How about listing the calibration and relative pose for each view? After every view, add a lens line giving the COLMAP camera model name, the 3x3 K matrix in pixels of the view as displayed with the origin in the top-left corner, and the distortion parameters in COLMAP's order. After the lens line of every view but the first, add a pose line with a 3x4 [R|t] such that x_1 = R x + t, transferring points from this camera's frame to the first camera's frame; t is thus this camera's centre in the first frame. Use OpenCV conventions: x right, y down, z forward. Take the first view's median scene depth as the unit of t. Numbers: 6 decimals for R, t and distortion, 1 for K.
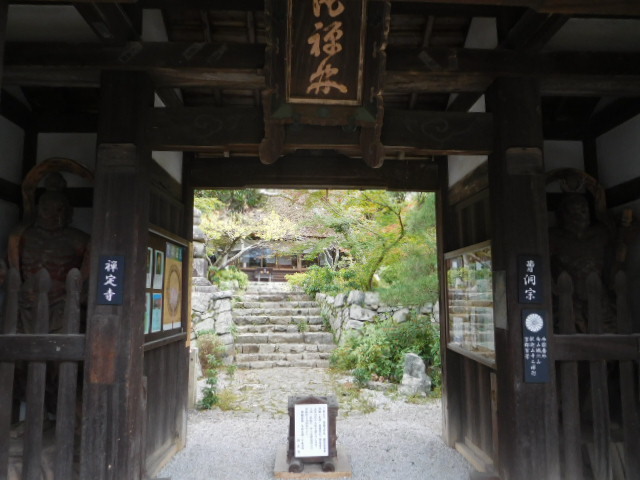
lens RADIAL K [[477.4, 0, 320.0], [0, 477.4, 240.0], [0, 0, 1]] dist [-0.007486, -0.000234]
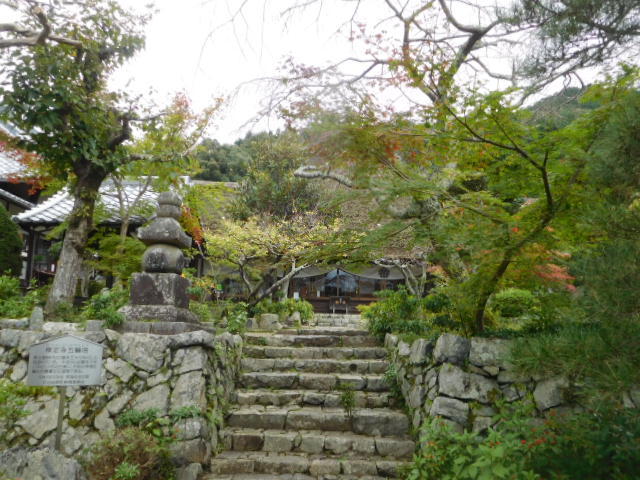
lens RADIAL K [[477.4, 0, 320.0], [0, 477.4, 240.0], [0, 0, 1]] dist [-0.007486, -0.000234]
pose [[0.980596, -0.022270, -0.194772, 0.039263], [0.009454, 0.997743, -0.066485, 0.037953], [0.195813, 0.063353, 0.978593, 0.459816]]
